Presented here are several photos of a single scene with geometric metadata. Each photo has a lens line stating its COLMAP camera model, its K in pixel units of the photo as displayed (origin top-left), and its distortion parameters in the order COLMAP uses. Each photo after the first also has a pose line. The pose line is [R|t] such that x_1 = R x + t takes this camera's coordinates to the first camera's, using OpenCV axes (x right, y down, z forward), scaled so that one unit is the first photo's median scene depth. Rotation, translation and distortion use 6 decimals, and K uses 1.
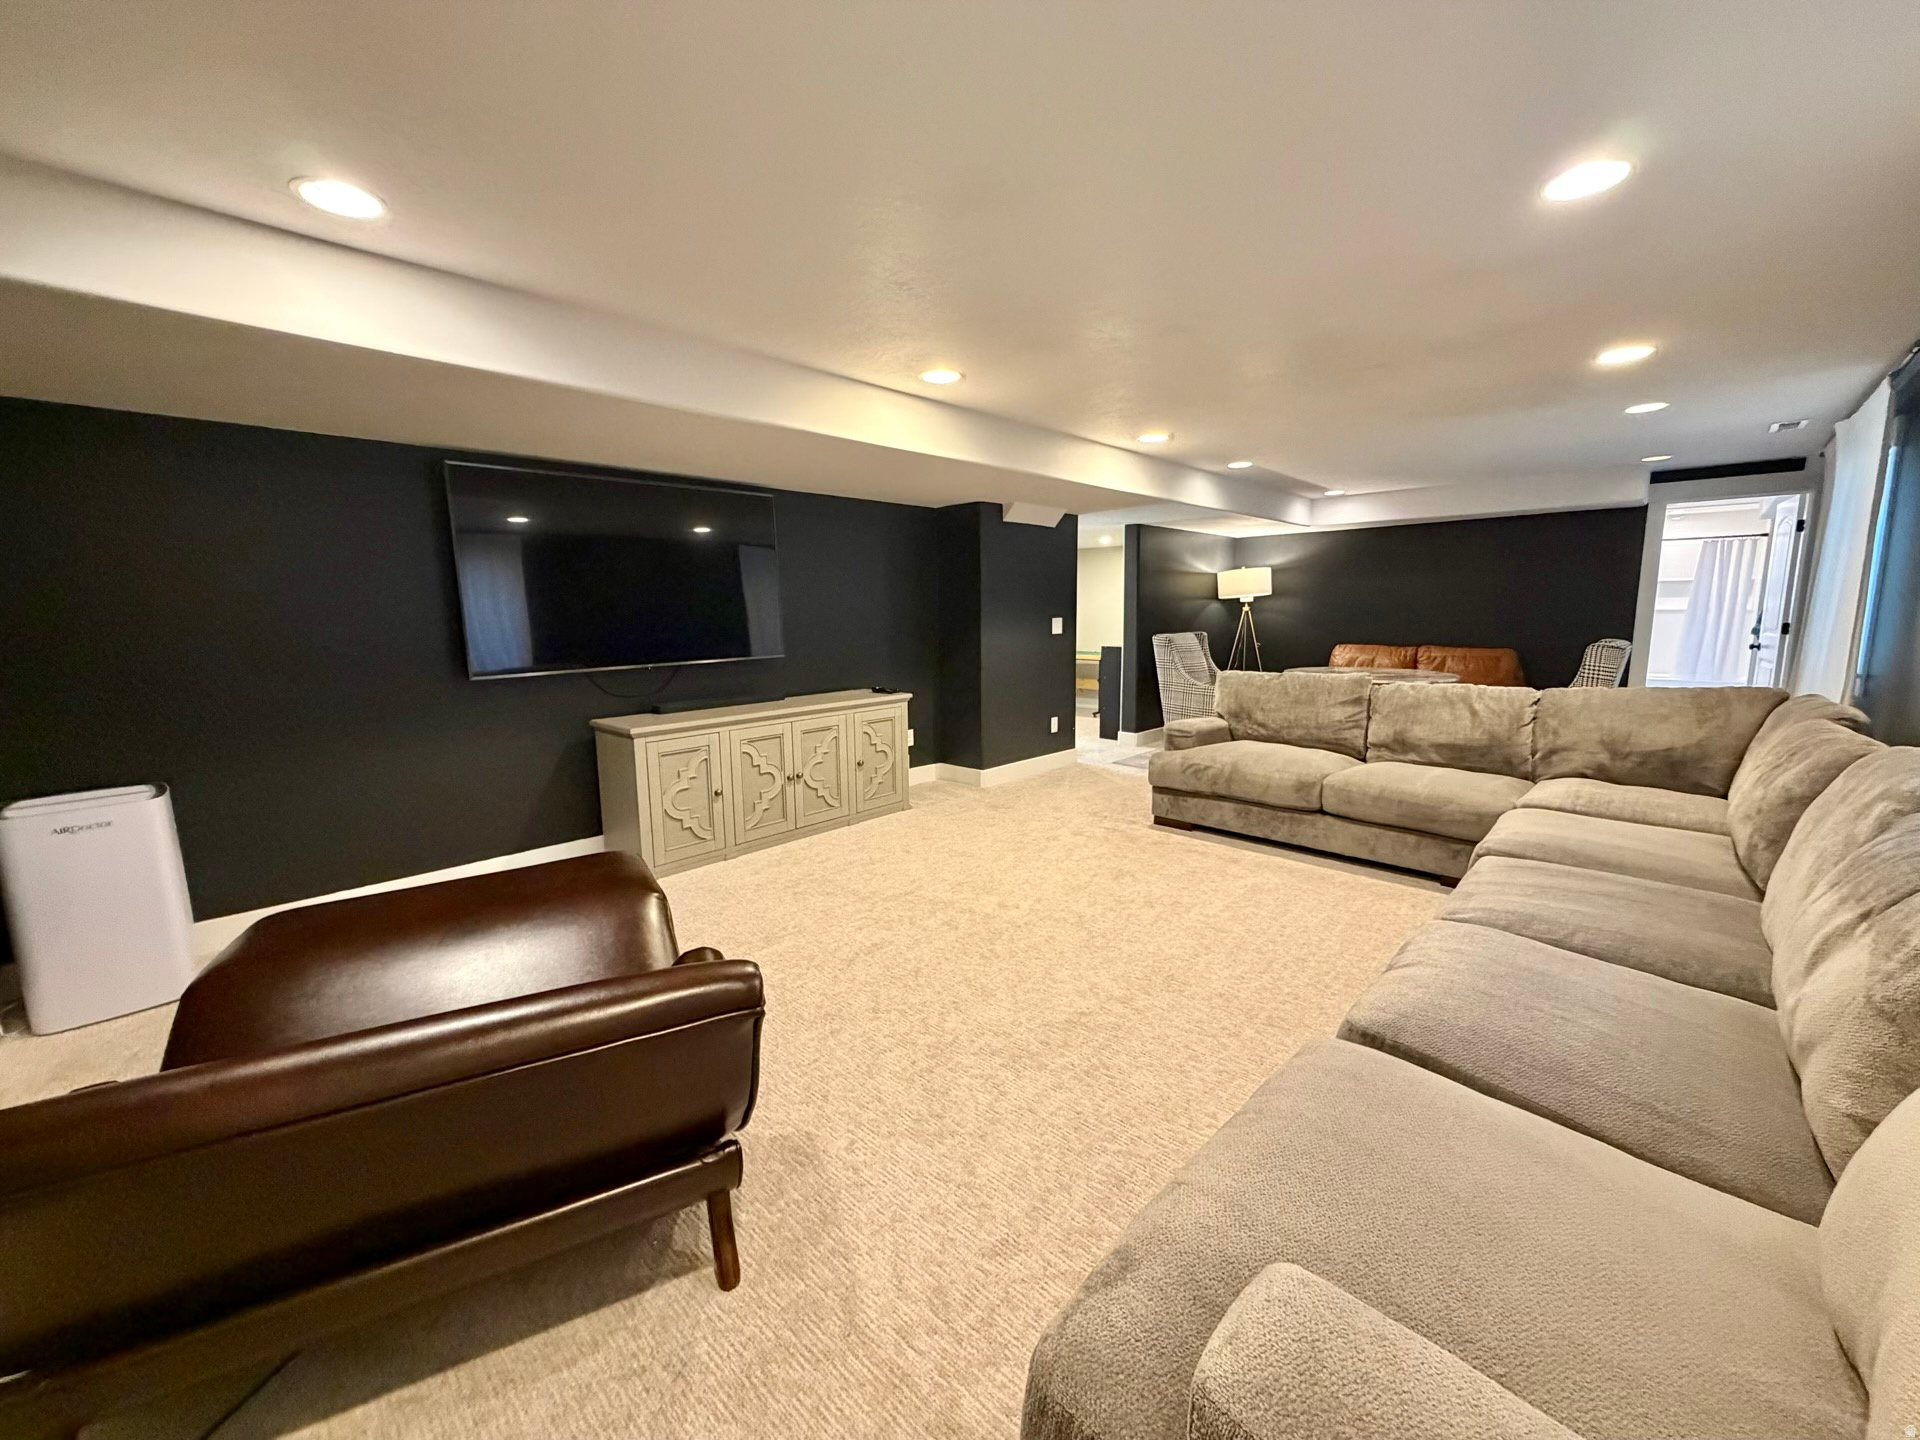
lens RADIAL K [[762.2, 0, 953.3], [0, 762.2, 718.3], [0, 0, 1]] dist [0.001016, -0.000166]
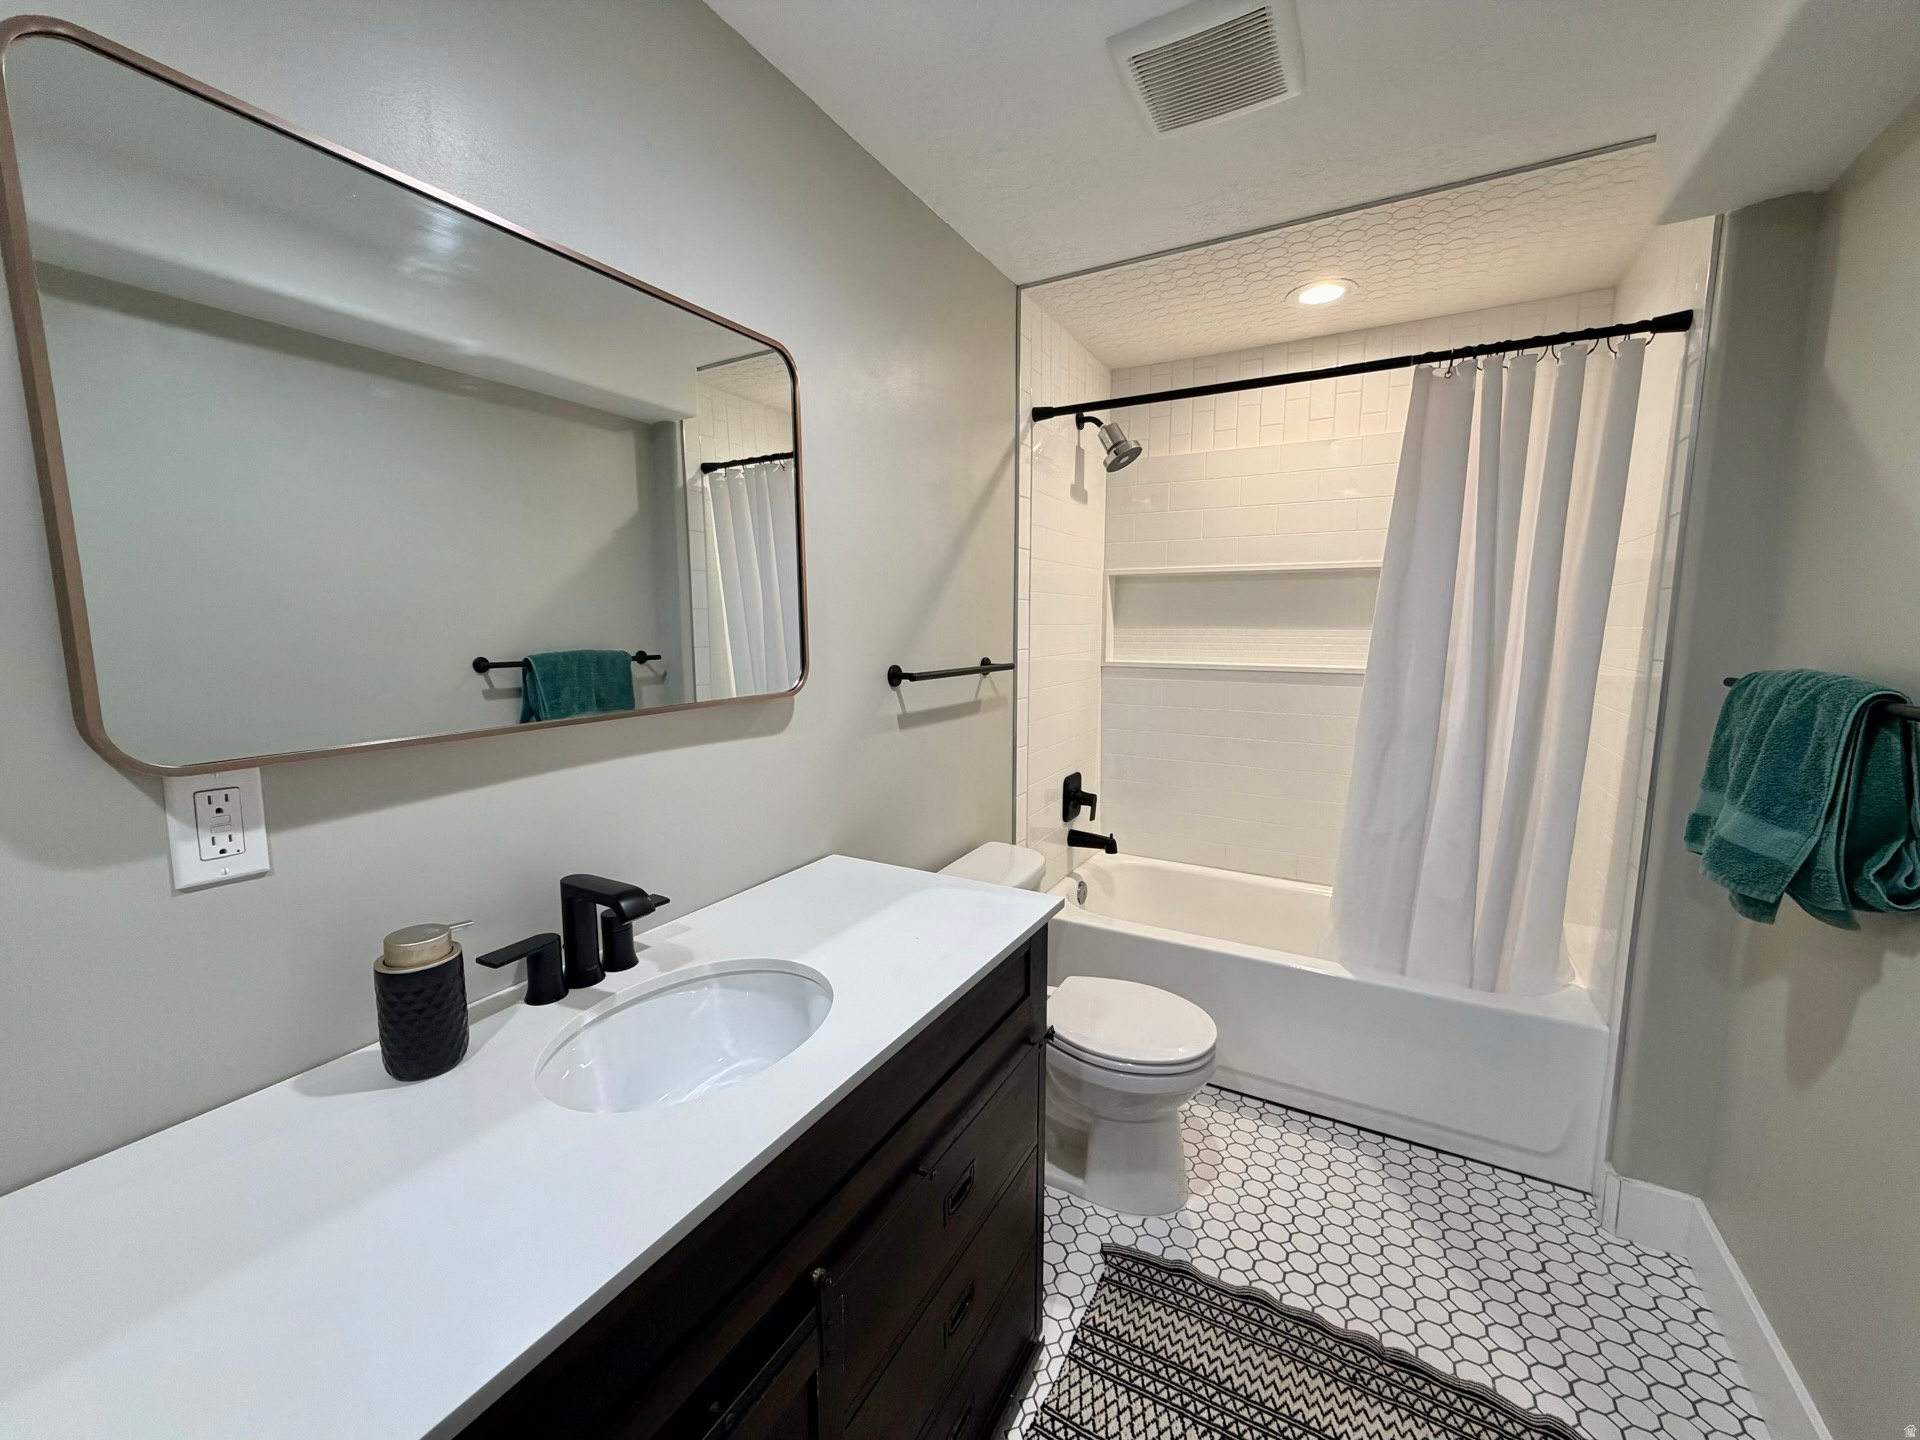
lens RADIAL K [[762.2, 0, 953.3], [0, 762.2, 718.3], [0, 0, 1]] dist [0.001016, -0.000166]
pose [[0.971109, -0.015325, 0.238146, 1.327004], [0.021411, 0.999506, -0.022992, -0.217279], [-0.237676, 0.027426, 0.970957, 1.362935]]
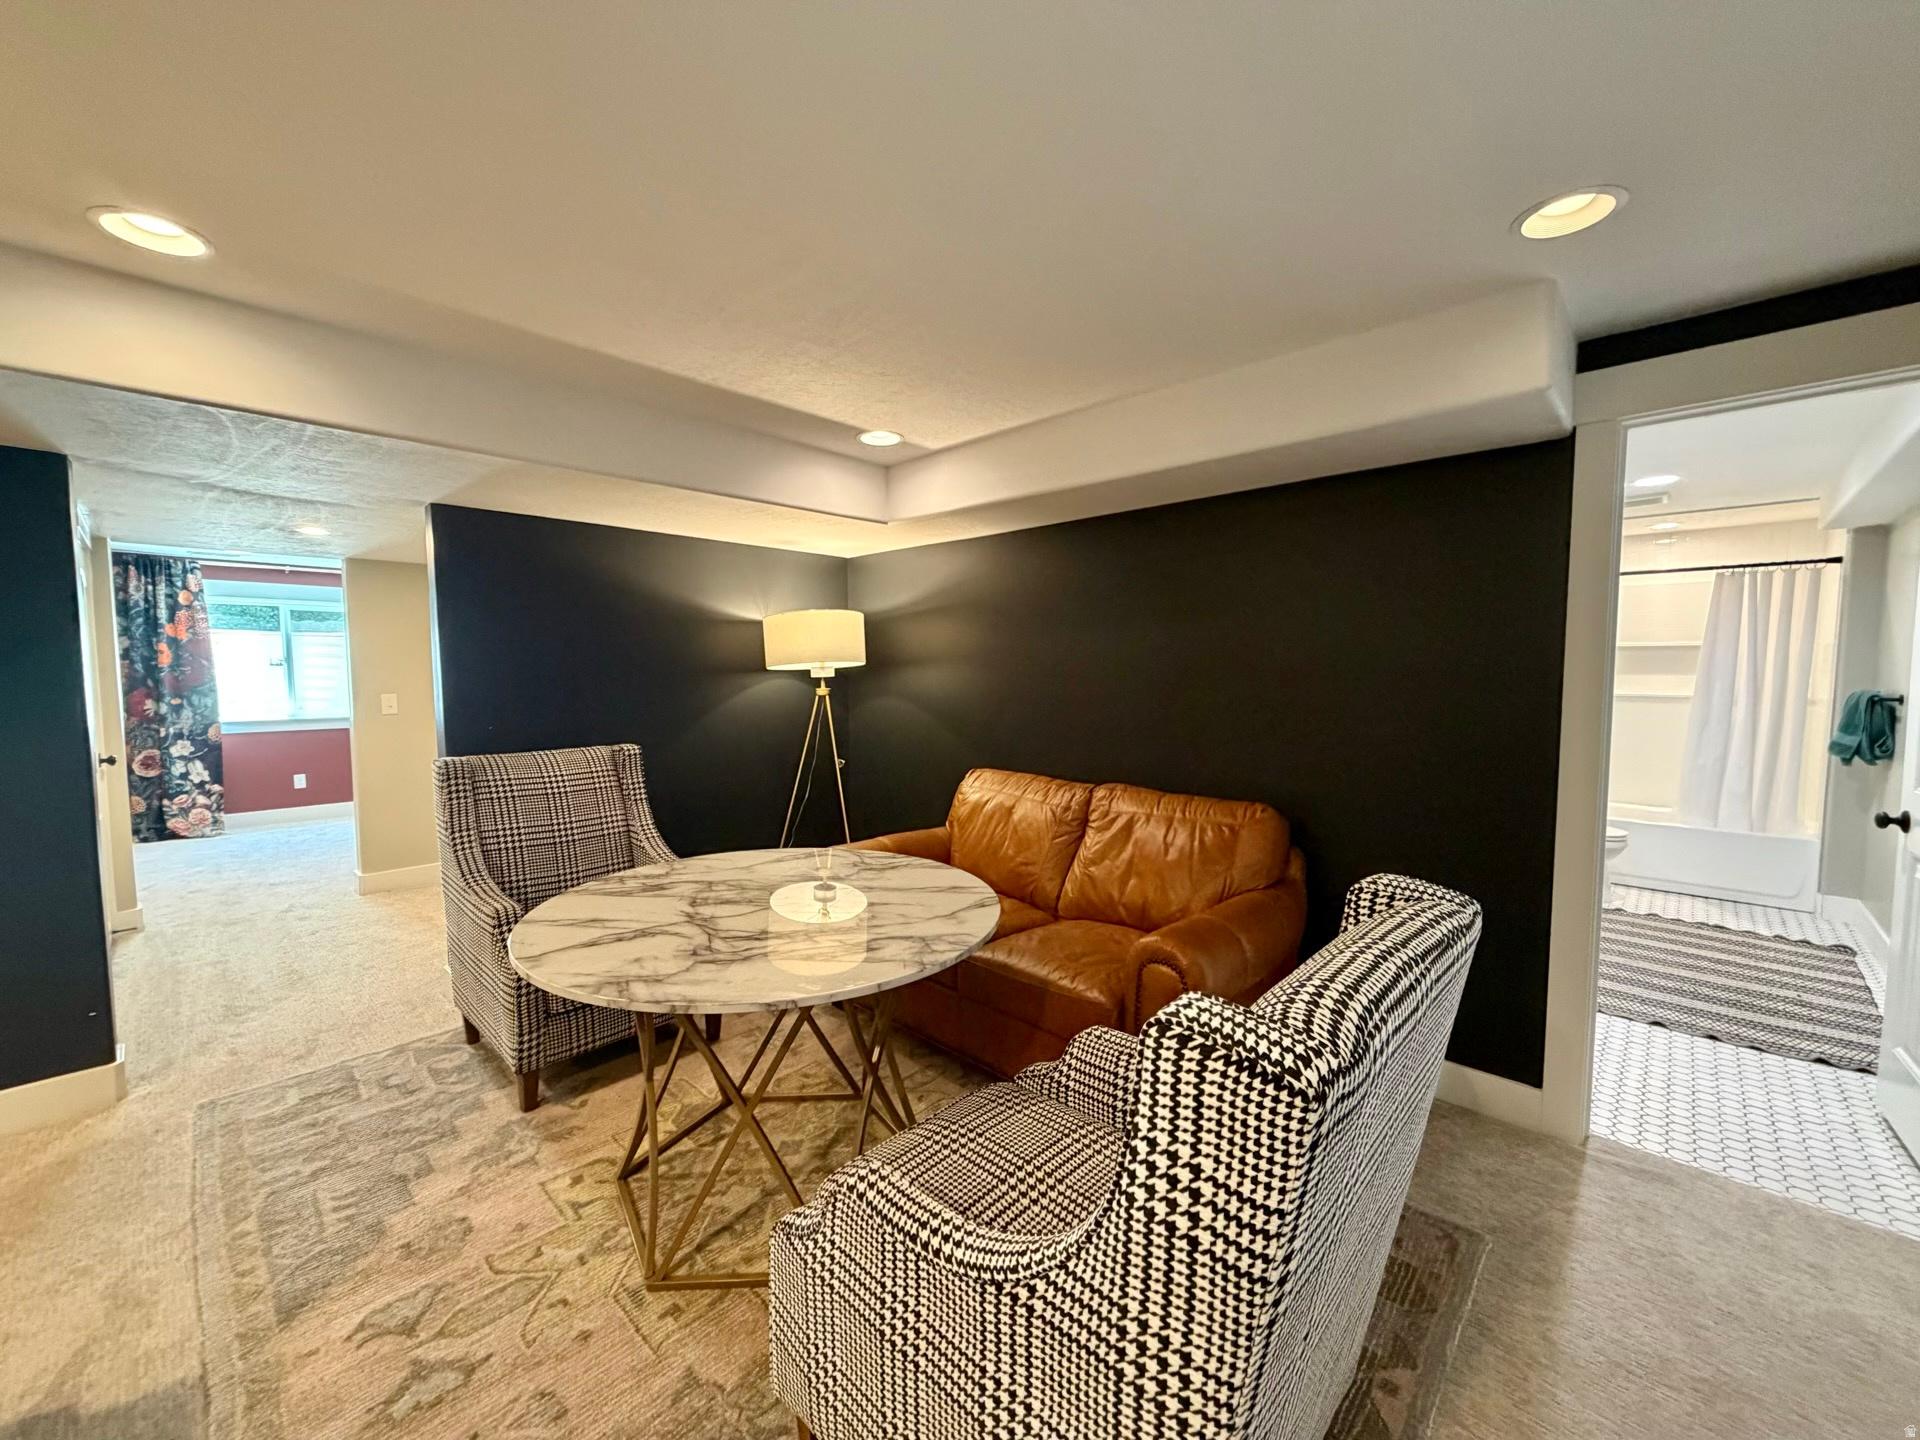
lens RADIAL K [[762.2, 0, 953.3], [0, 762.2, 718.3], [0, 0, 1]] dist [0.001016, -0.000166]
pose [[0.999935, 0.010129, -0.005237, 0.731309], [-0.010500, 0.997005, -0.076618, -0.134688], [0.004445, 0.076668, 0.997047, 0.765343]]
